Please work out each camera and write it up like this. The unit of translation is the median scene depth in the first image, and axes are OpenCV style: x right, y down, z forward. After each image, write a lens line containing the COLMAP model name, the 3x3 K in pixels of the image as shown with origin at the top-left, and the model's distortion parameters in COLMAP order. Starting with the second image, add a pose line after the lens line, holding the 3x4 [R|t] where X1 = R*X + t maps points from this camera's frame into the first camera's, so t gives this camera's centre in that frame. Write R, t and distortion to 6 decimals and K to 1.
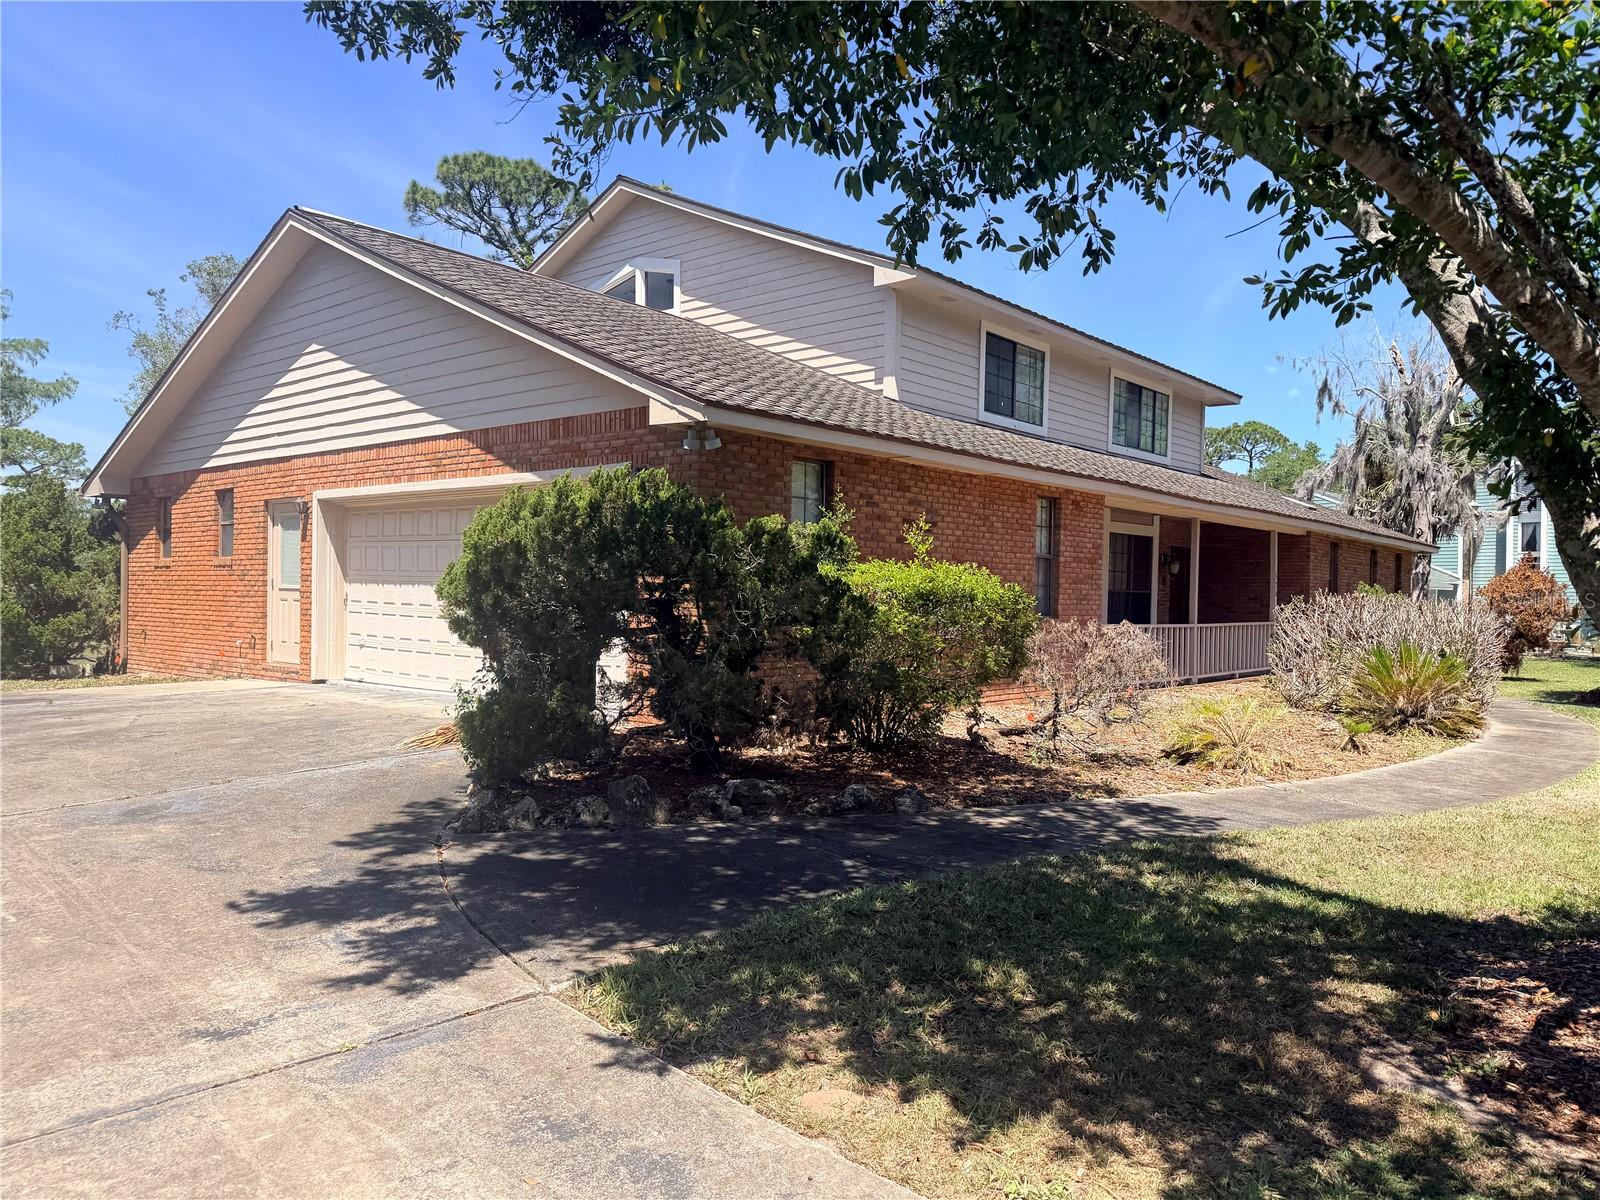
lens RADIAL K [[1140.1, 0, 808.3], [0, 1140.1, 610.7], [0, 0, 1]] dist [0.016619, -0.025476]
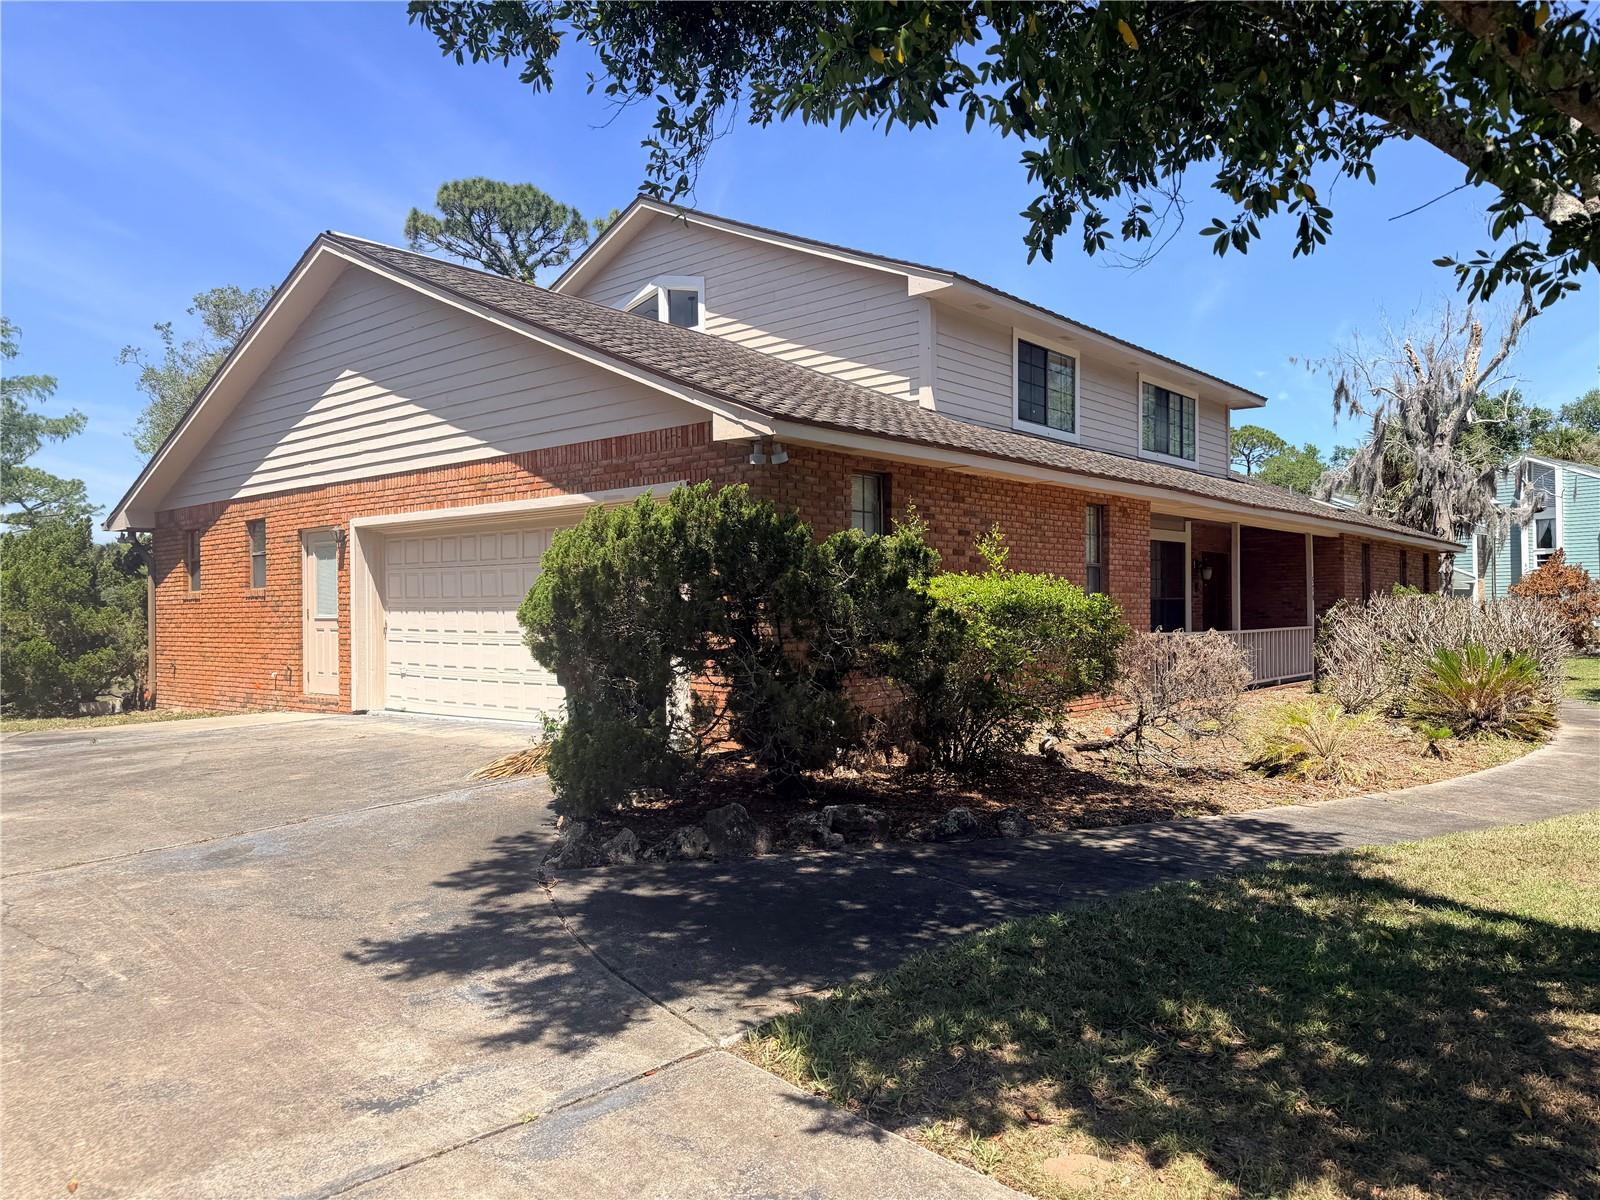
lens RADIAL K [[1140.1, 0, 792.7], [0, 1140.1, 610.0], [0, 0, 1]] dist [0.016619, -0.025476]
pose [[0.999617, -0.026277, -0.008636, -0.080211], [0.026143, 0.999542, -0.015227, -0.002351], [0.009033, 0.014995, 0.999847, 0.036788]]
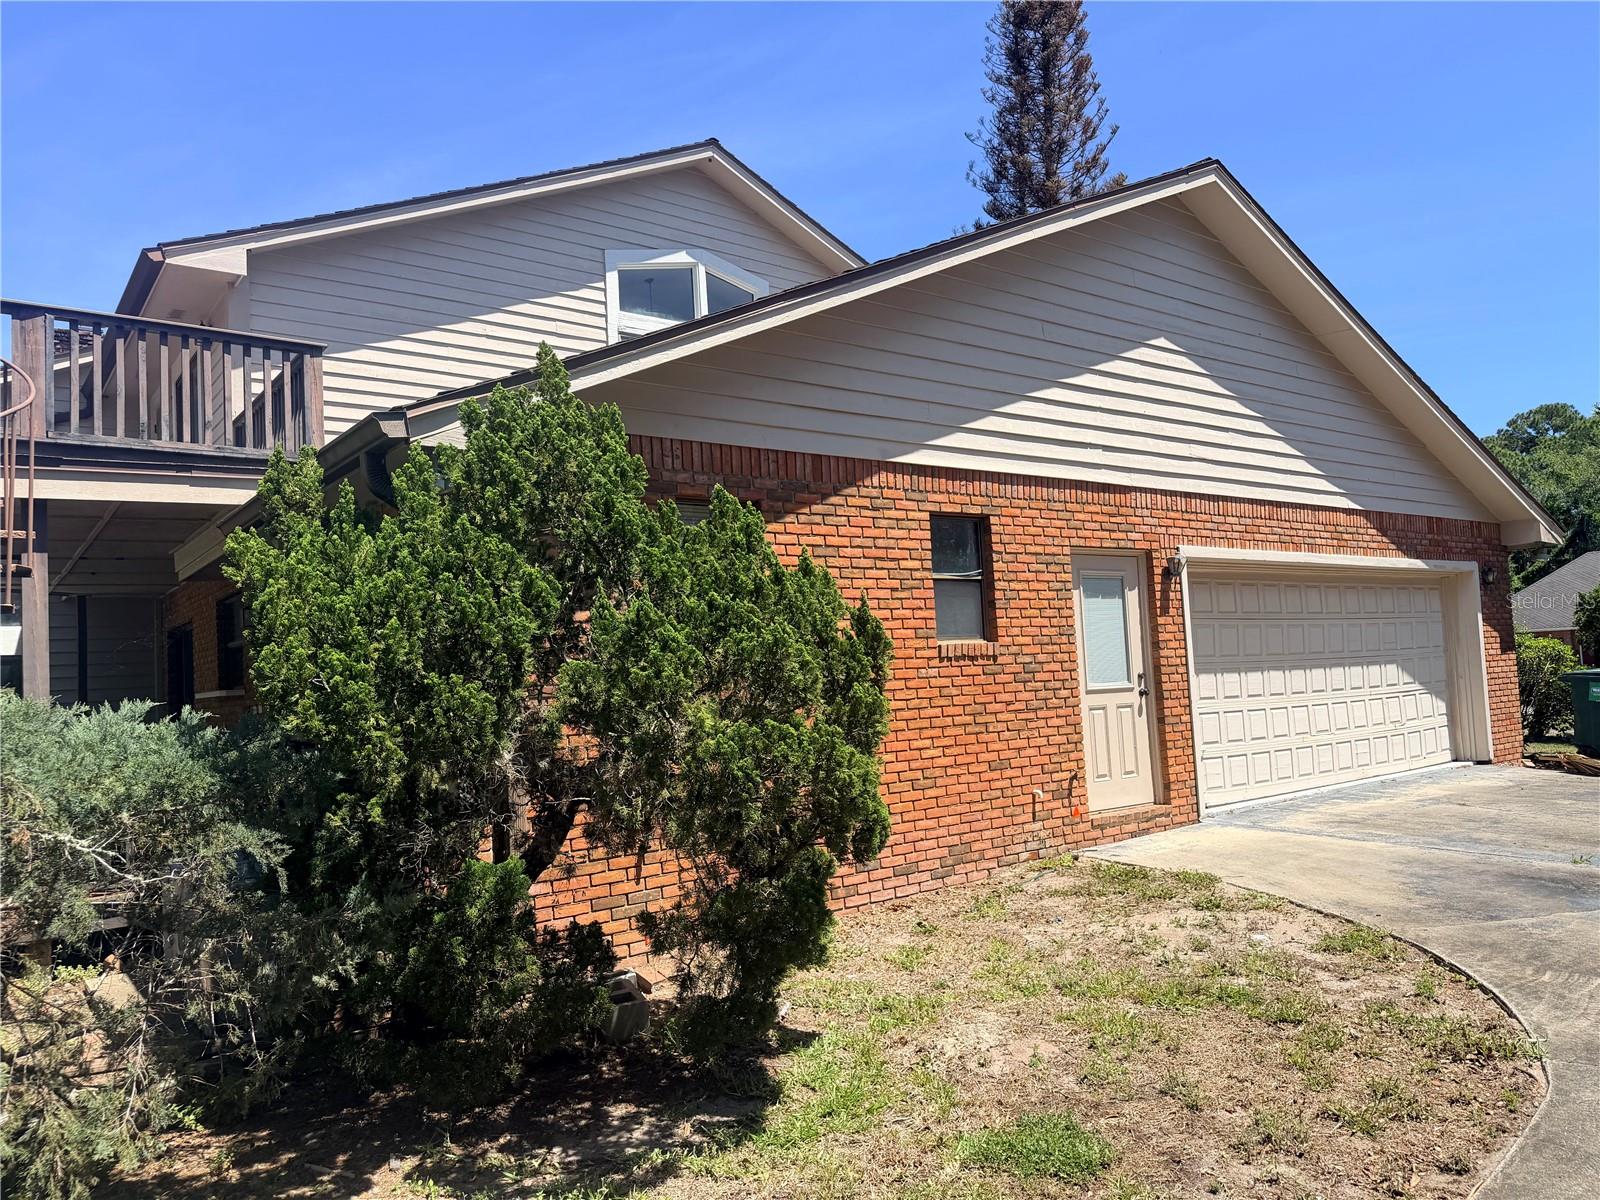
lens RADIAL K [[1140.1, 0, 796.1], [0, 1140.1, 602.3], [0, 0, 1]] dist [0.016619, -0.025476]
pose [[0.214836, 0.036620, 0.975963, -2.030577], [0.064446, 0.996587, -0.051580, -0.084857], [-0.974521, 0.073978, 0.211743, 1.887444]]
